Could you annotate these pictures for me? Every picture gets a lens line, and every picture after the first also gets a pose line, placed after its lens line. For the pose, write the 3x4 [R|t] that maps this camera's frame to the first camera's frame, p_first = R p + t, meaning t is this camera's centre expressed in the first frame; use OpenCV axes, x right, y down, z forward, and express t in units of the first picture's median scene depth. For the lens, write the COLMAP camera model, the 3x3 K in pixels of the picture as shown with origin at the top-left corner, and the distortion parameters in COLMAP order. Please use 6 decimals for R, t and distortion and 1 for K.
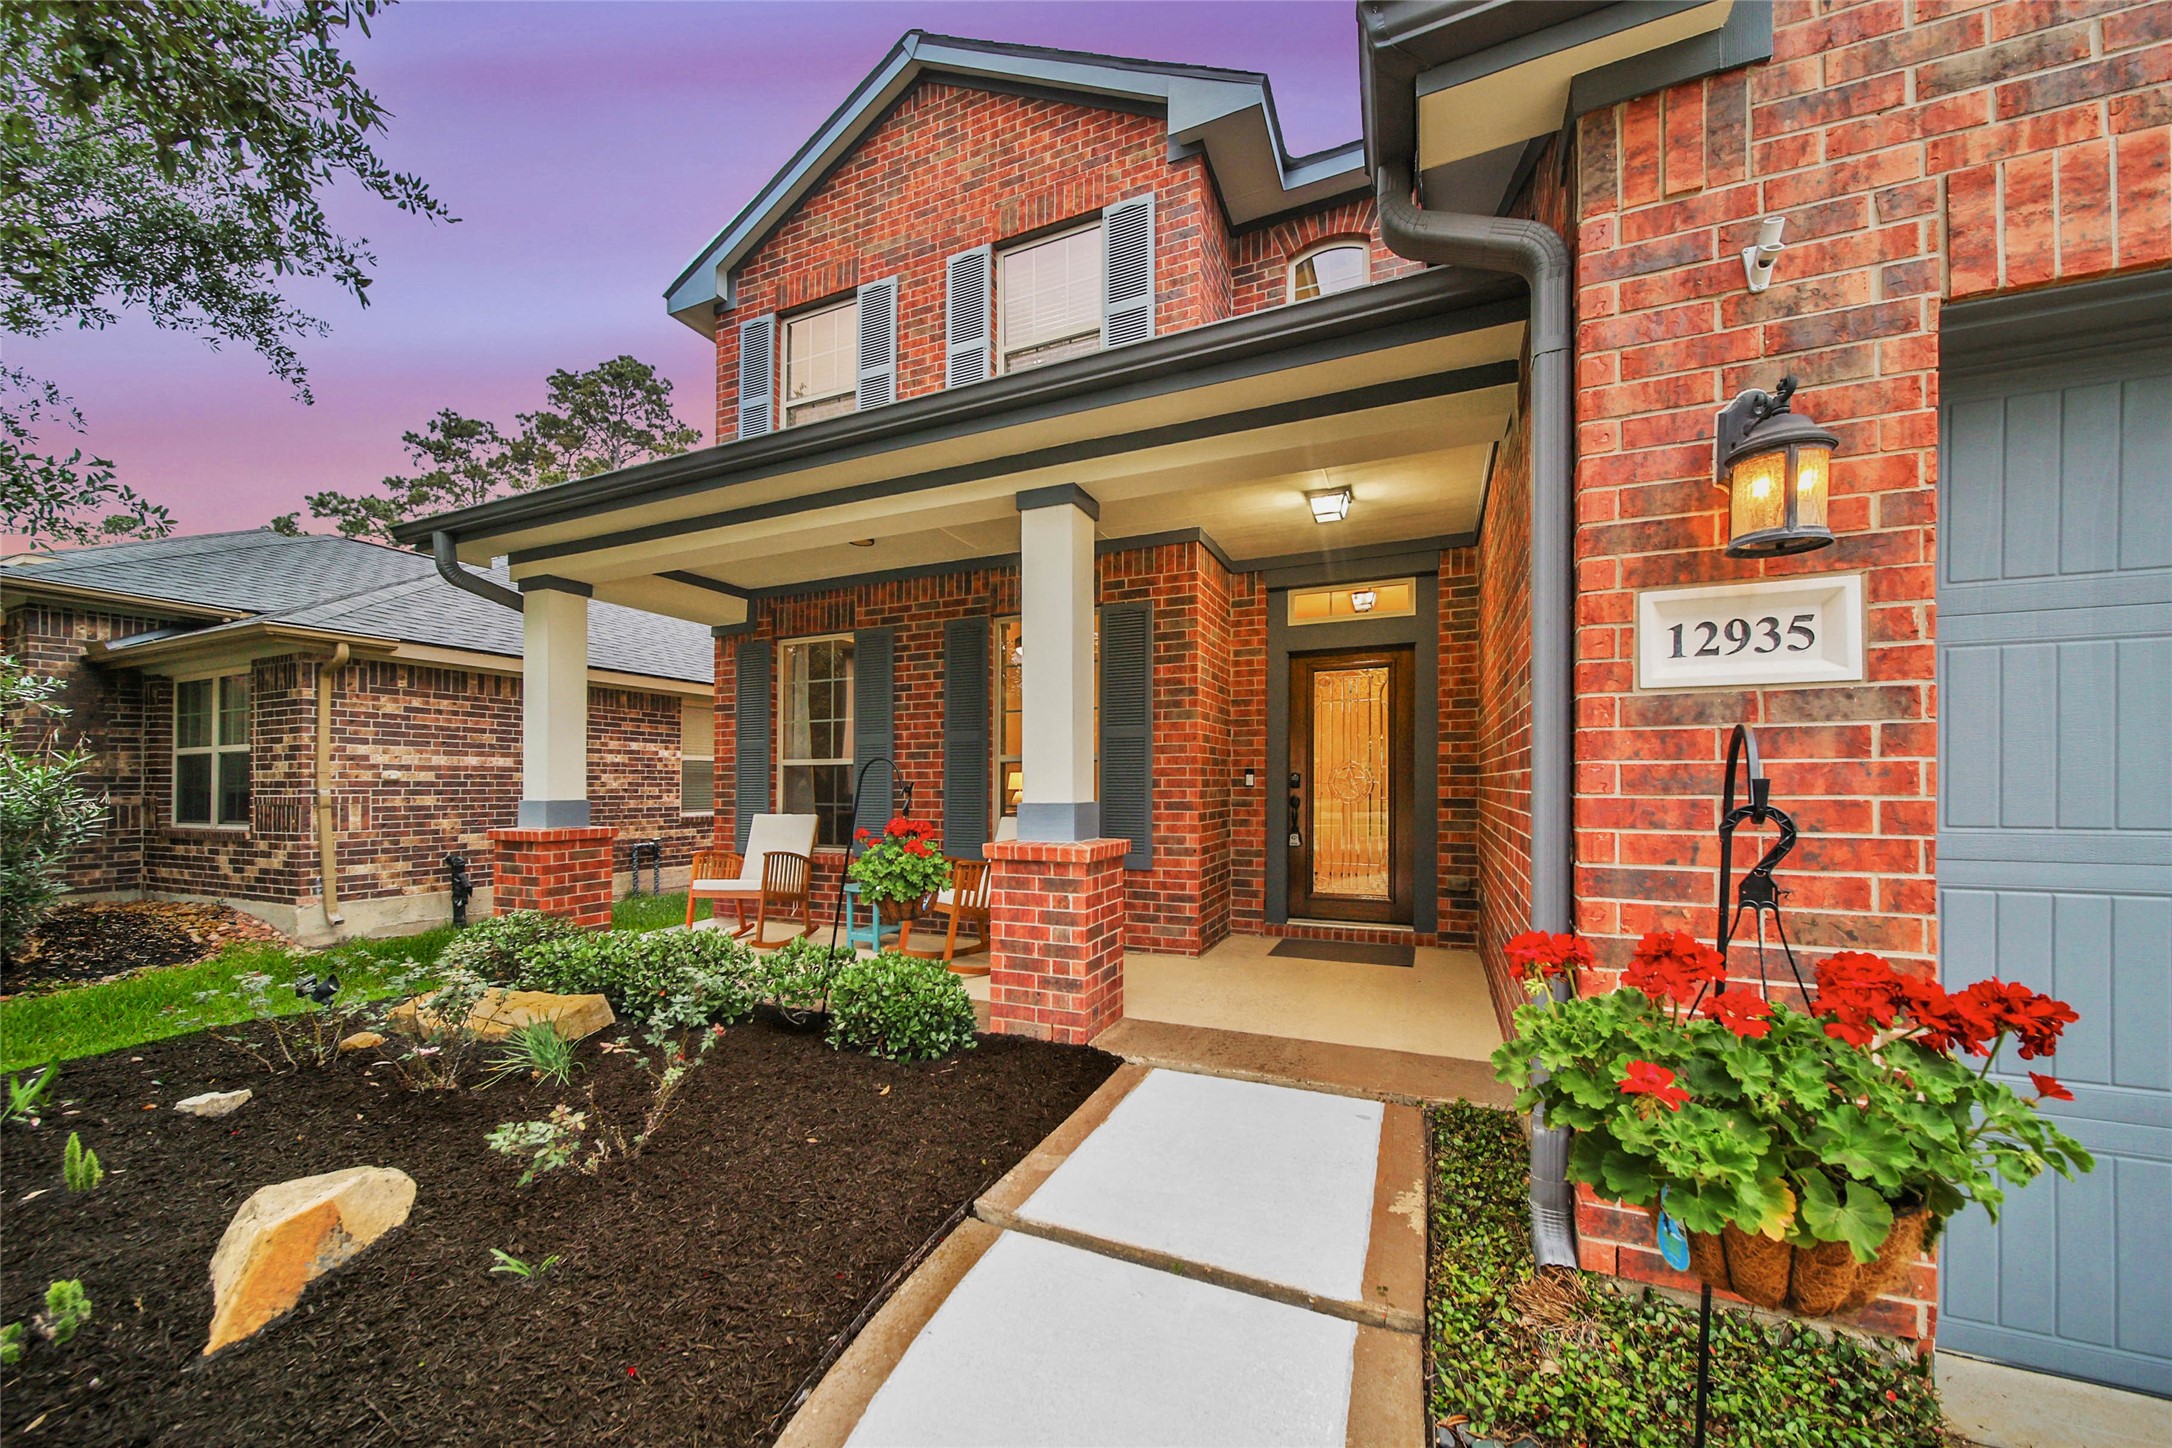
lens RADIAL K [[796.8, 0, 1072.3], [0, 796.8, 786.1], [0, 0, 1]] dist [0.002075, -0.000328]
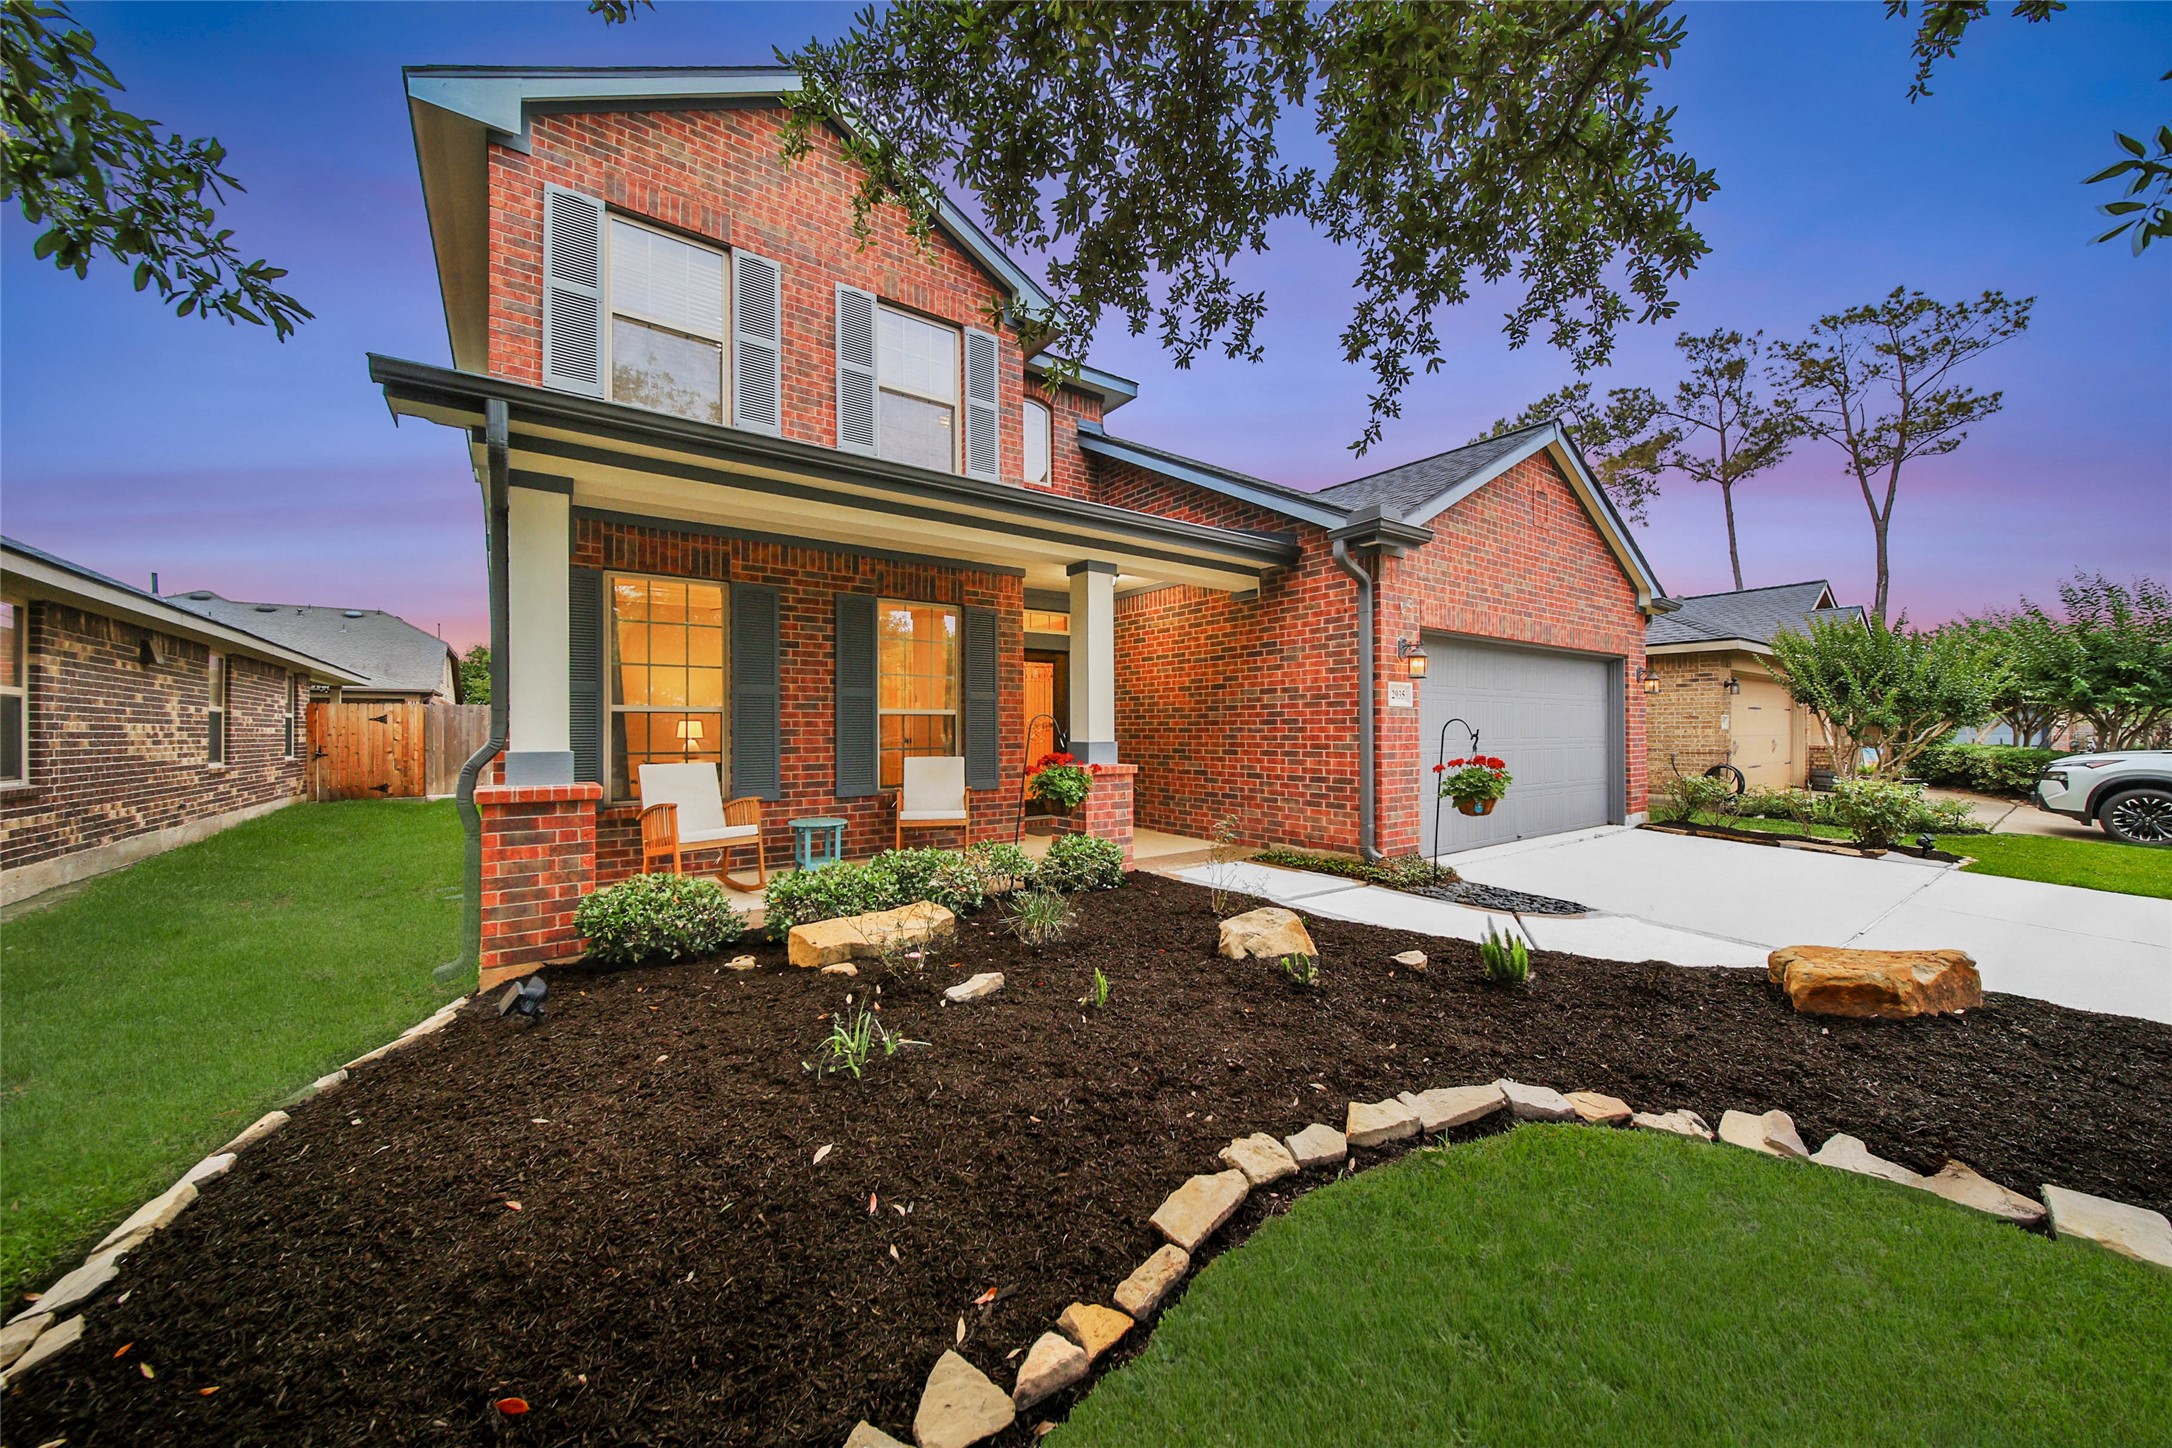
lens RADIAL K [[759.5, 0, 1087.8], [0, 759.5, 736.3], [0, 0, 1]] dist [-0.002457, -0.000615]
pose [[0.497017, -0.004869, 0.867727, -0.926327], [0.003823, 0.999987, 0.003421, 0.001865], [-0.867732, 0.001617, 0.497029, 0.123156]]
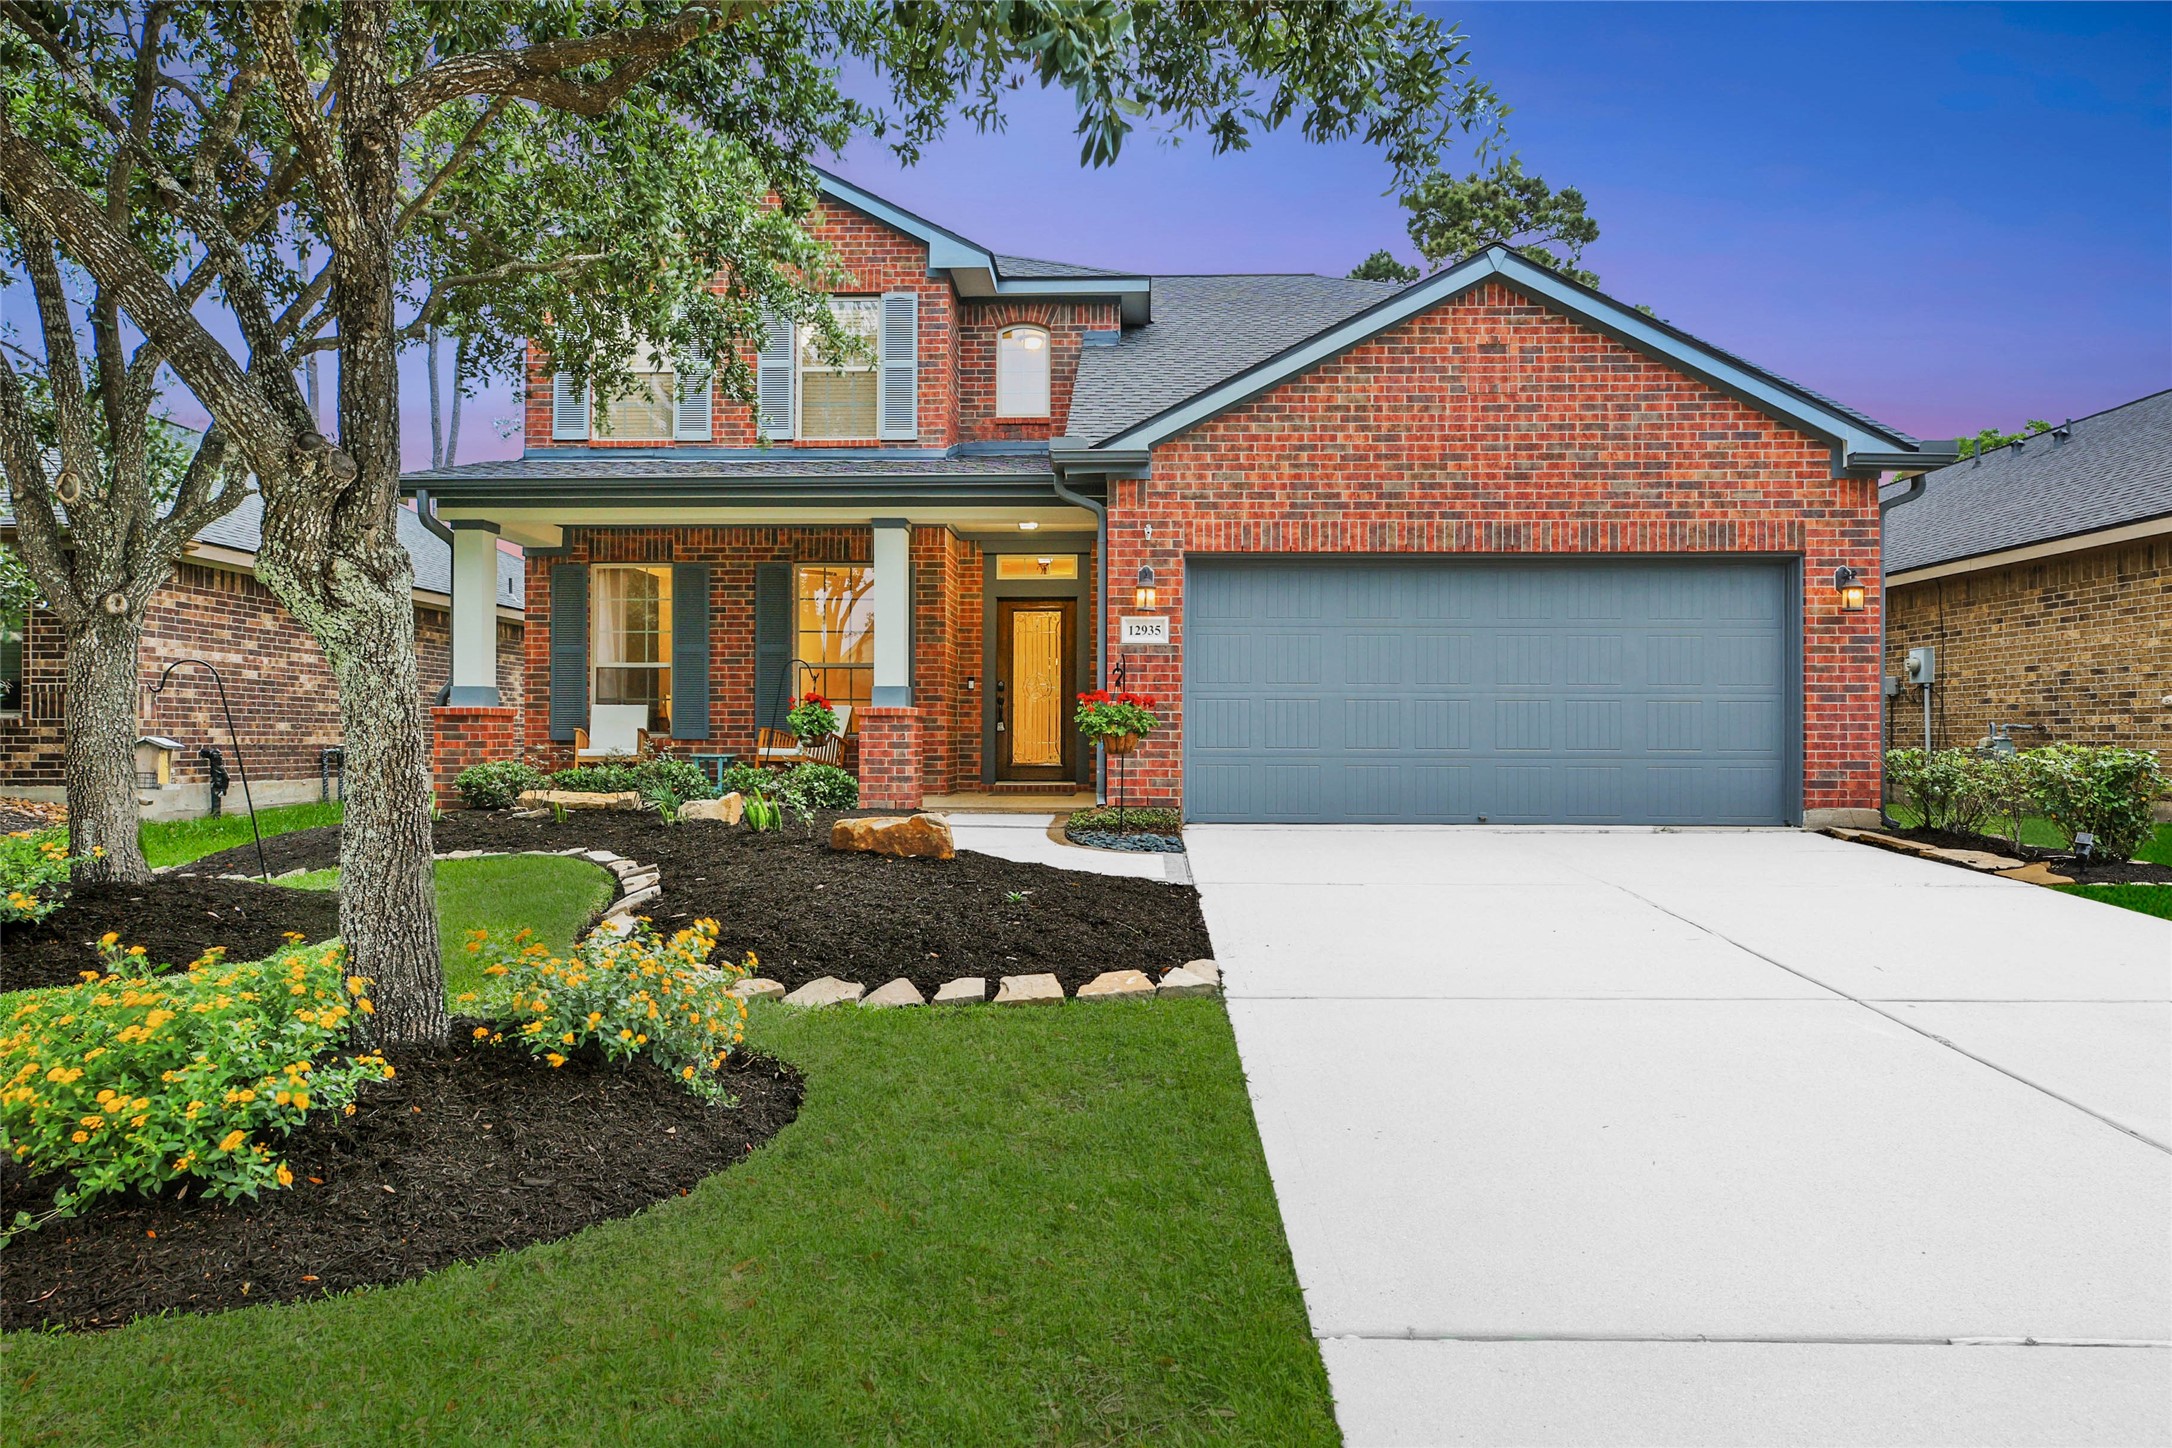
lens RADIAL K [[1352.8, 0, 1091.7], [0, 1352.8, 736.1], [0, 0, 1]] dist [0.004212, -0.000098]
pose [[0.923211, 0.006504, 0.384238, -0.504939], [-0.004951, 0.999975, -0.005031, 0.094591], [-0.384261, 0.002742, 0.923220, -1.316653]]
